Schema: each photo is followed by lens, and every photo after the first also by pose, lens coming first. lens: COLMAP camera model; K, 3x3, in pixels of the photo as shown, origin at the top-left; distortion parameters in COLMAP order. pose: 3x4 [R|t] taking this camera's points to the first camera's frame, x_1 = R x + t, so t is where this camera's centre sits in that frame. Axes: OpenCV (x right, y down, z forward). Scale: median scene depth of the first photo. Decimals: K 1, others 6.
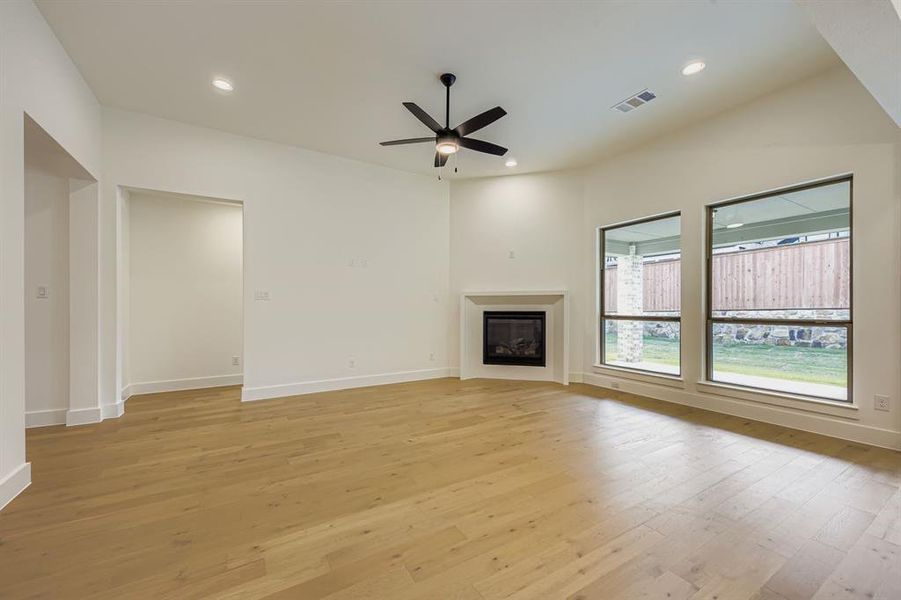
lens RADIAL K [[364.2, 0, 450.6], [0, 364.2, 306.1], [0, 0, 1]] dist [0.008368, 0.000002]
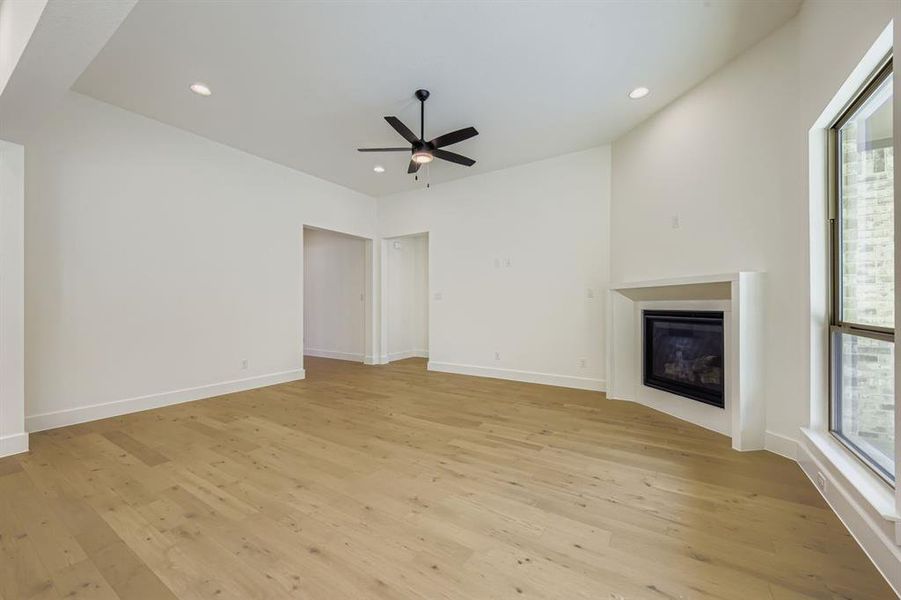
lens RADIAL K [[364.2, 0, 447.8], [0, 364.2, 302.2], [0, 0, 1]] dist [0.008368, 0.000002]
pose [[0.412727, -0.006297, -0.910833, 0.579271], [0.004376, 0.999978, -0.004931, 0.000945], [0.910844, -0.001951, 0.412745, 0.359298]]
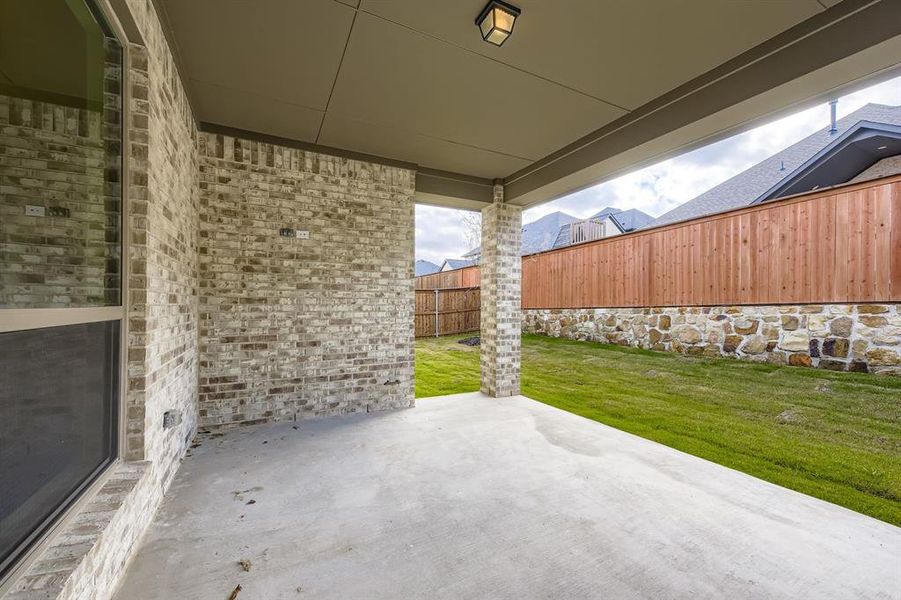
lens RADIAL K [[364.2, 0, 459.9], [0, 364.2, 300.9], [0, 0, 1]] dist [0.008368, 0.000002]
pose [[0.997721, 0.004228, -0.067348, 0.681136], [-0.004732, 0.999962, -0.007331, 0.019005], [0.067314, 0.007633, 0.997703, 0.635310]]
